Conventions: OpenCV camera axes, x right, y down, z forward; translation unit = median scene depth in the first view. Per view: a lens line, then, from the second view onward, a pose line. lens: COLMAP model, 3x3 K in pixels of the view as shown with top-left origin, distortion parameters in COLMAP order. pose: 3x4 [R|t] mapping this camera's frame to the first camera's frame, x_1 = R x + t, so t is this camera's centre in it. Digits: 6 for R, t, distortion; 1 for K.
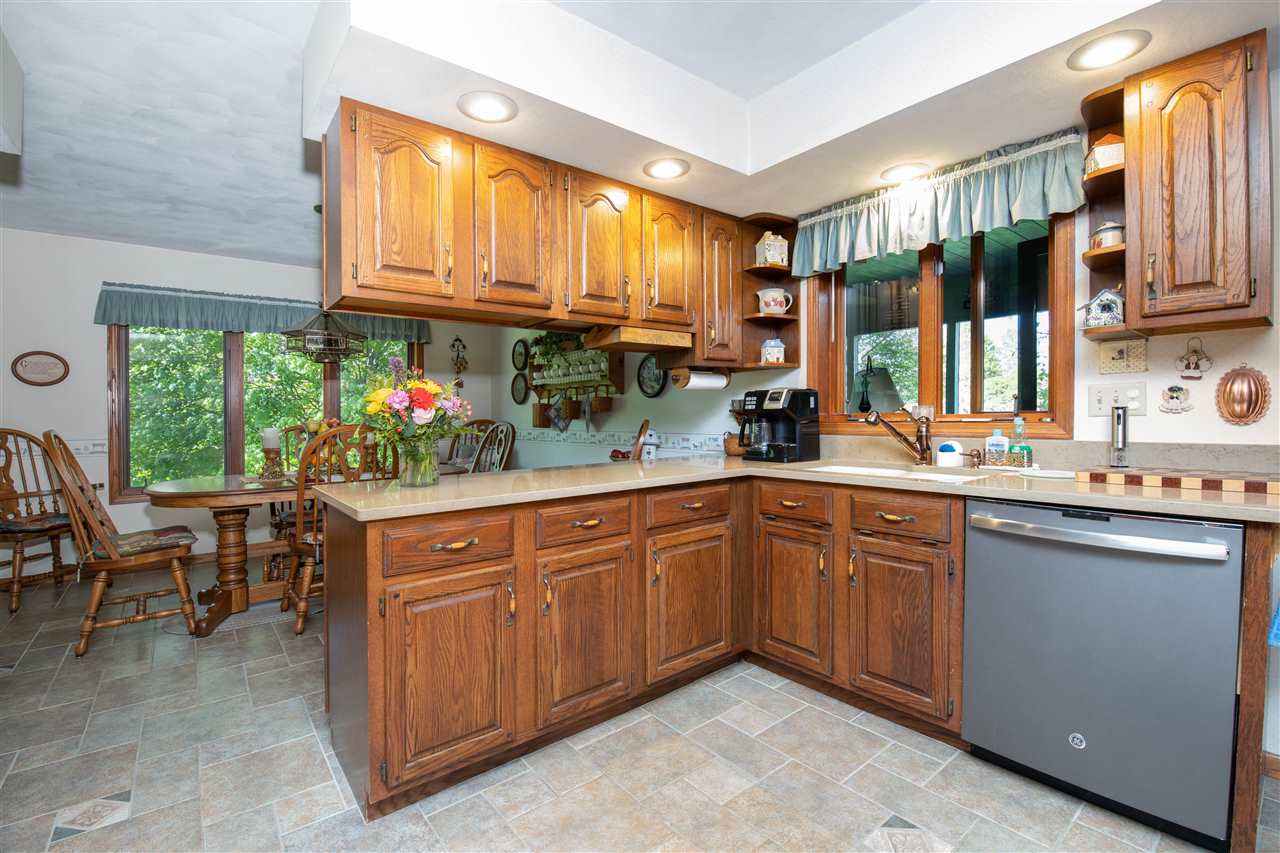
lens RADIAL K [[563.9, 0, 636.4], [0, 563.9, 411.0], [0, 0, 1]] dist [-0.002573, -0.001145]
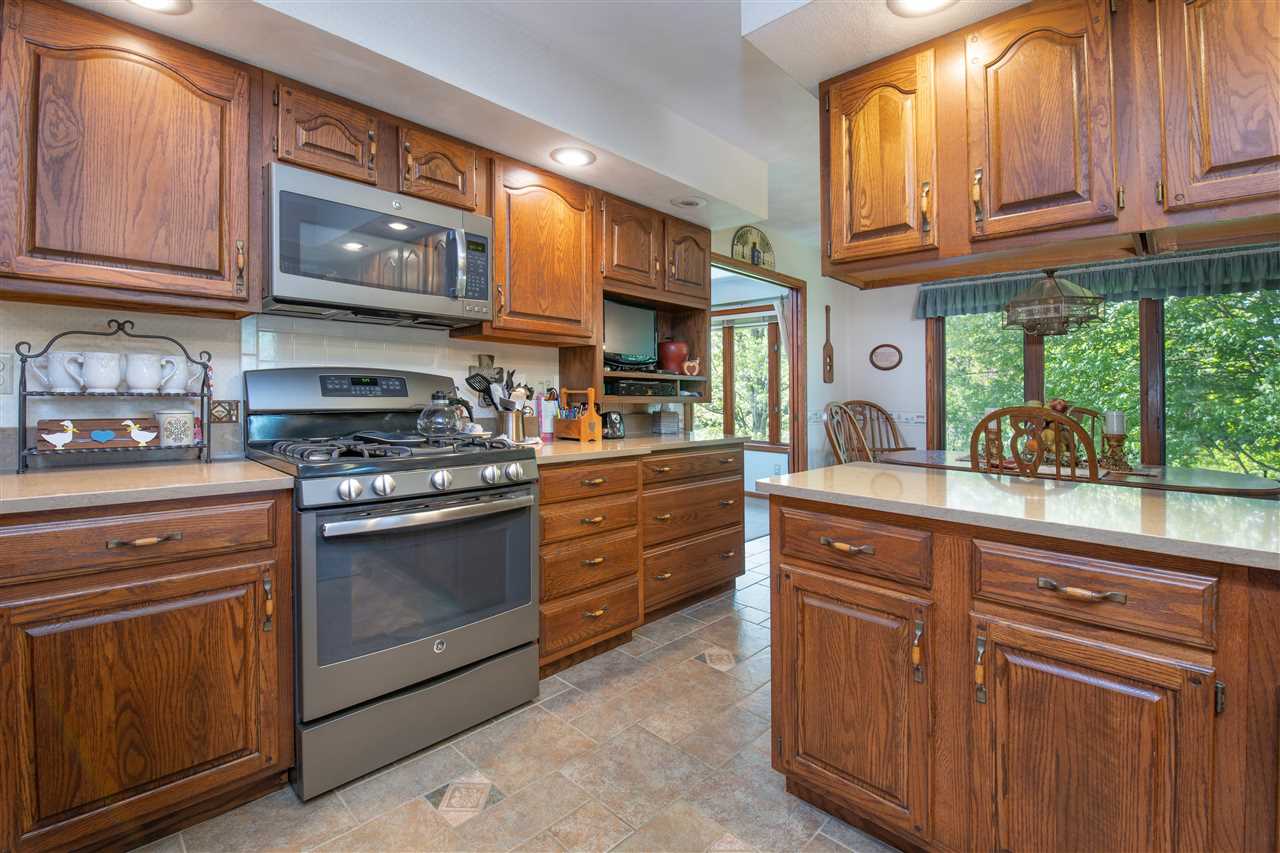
lens RADIAL K [[575.9, 0, 652.2], [0, 575.9, 388.5], [0, 0, 1]] dist [-0.002229, -0.000516]
pose [[0.144694, 0.006326, -0.989456, 0.452948], [-0.011394, 0.999924, 0.004727, -0.002145], [0.989411, 0.010590, 0.144755, 0.524802]]
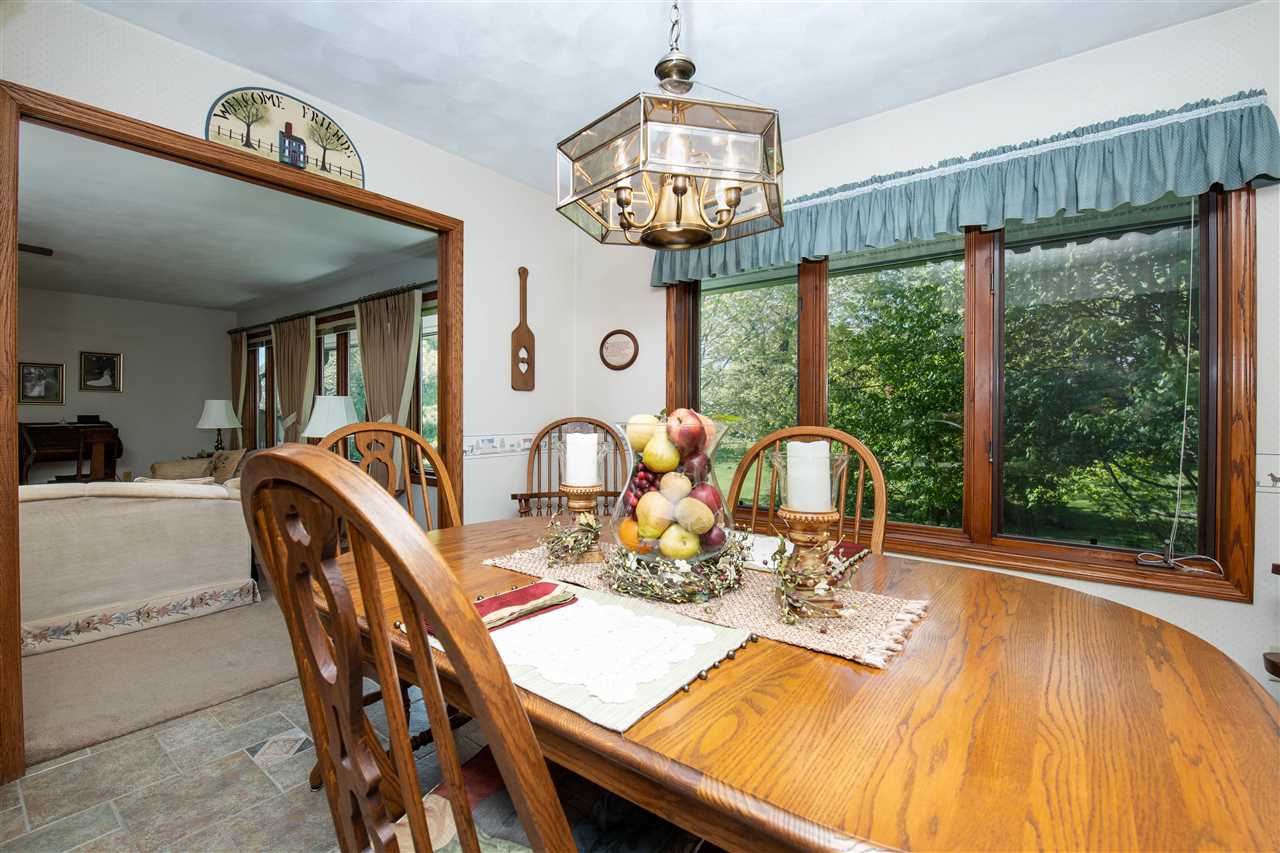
lens RADIAL K [[563.9, 0, 636.4], [0, 563.9, 411.0], [0, 0, 1]] dist [-0.002573, -0.001145]
pose [[0.242474, 0.015251, -0.970038, -0.449613], [-0.000739, 0.999879, 0.015536, 0.010622], [0.970158, -0.003050, 0.242456, 1.711548]]
